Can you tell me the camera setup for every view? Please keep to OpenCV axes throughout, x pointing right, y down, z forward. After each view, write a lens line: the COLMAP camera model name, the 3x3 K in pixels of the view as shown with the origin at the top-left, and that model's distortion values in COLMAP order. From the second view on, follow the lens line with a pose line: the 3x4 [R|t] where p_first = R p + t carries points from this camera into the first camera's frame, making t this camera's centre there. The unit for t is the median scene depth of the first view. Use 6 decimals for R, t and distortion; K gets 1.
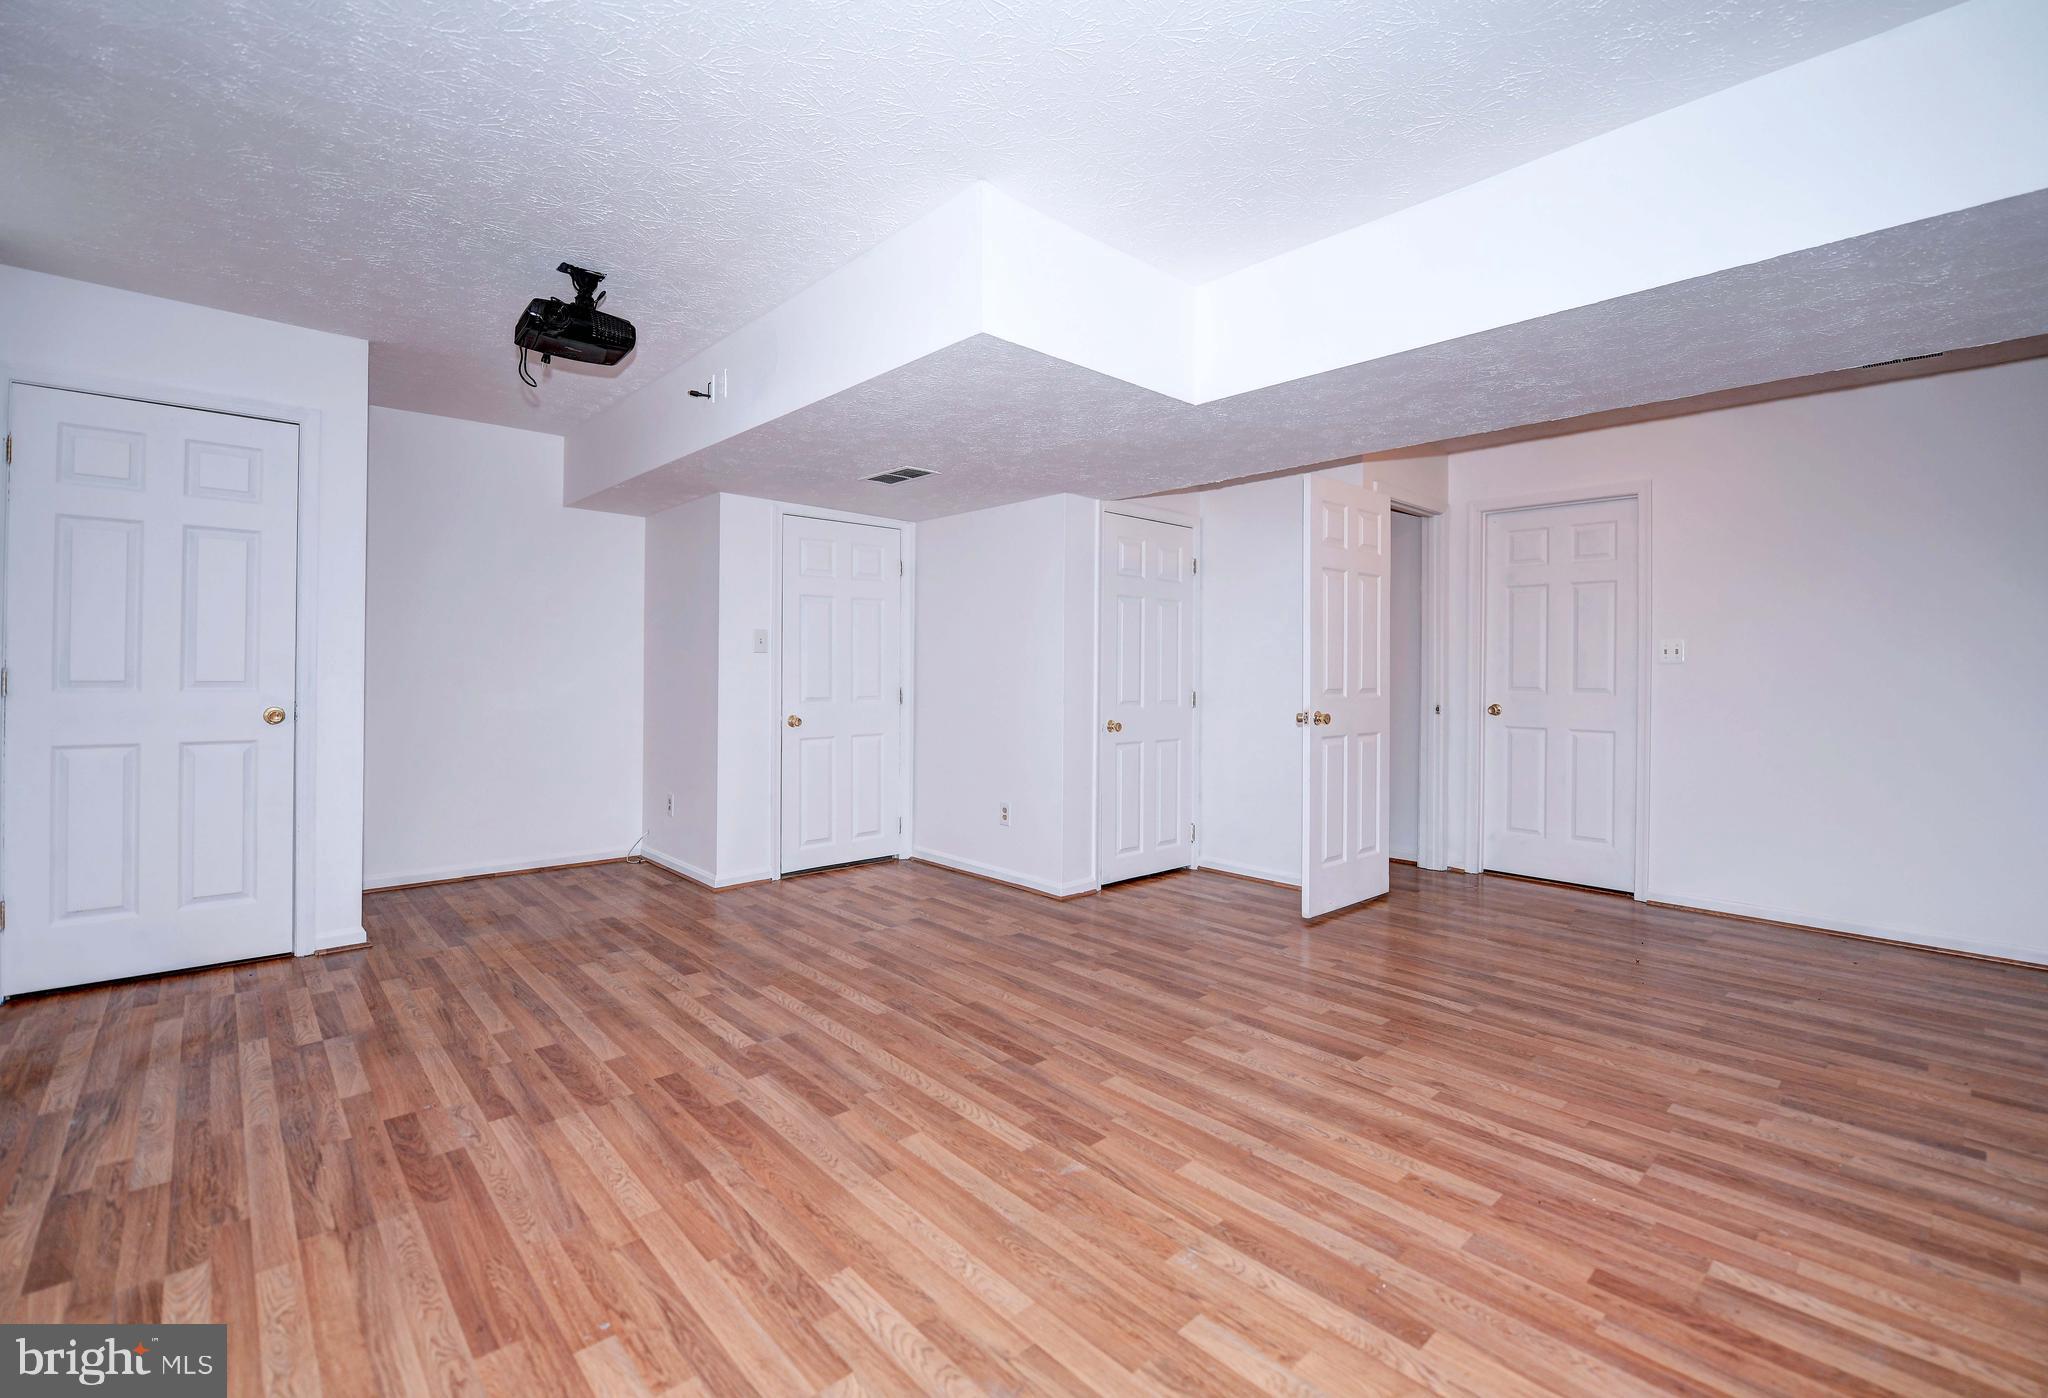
lens RADIAL K [[904.2, 0, 1030.3], [0, 904.2, 661.6], [0, 0, 1]] dist [-0.009319, -0.003465]
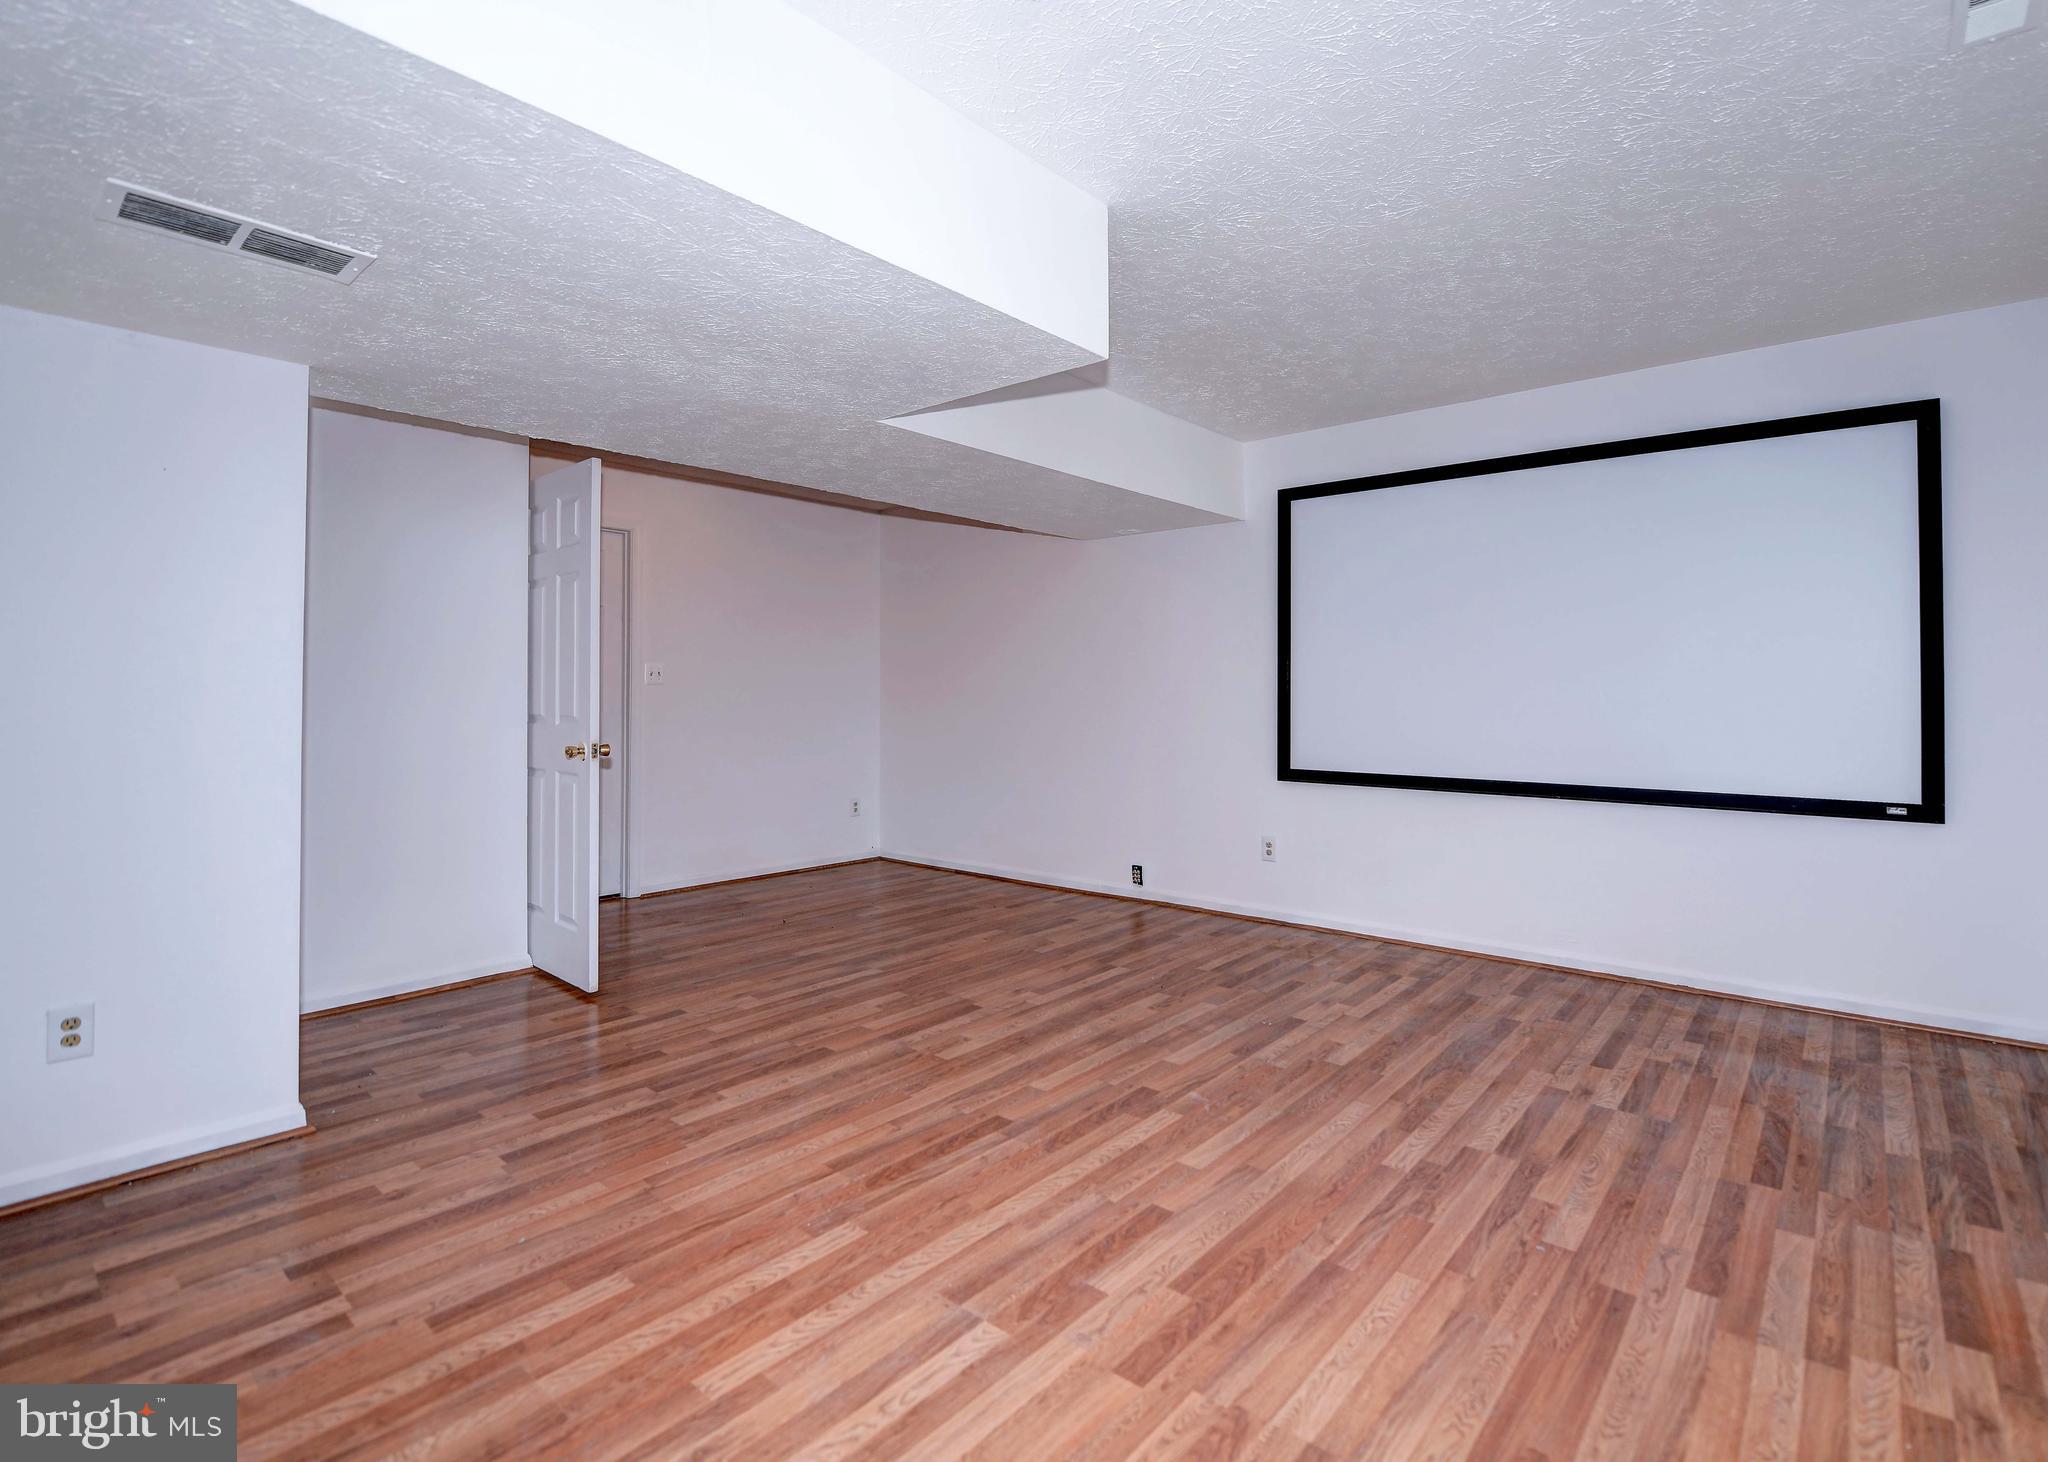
lens RADIAL K [[961.6, 0, 1062.5], [0, 961.6, 682.8], [0, 0, 1]] dist [-0.019602, -0.001137]
pose [[-0.131028, -0.000342, 0.991379, -1.063458], [-0.007183, 0.999974, -0.000605, -0.009229], [-0.991353, -0.007201, -0.131027, 1.161421]]
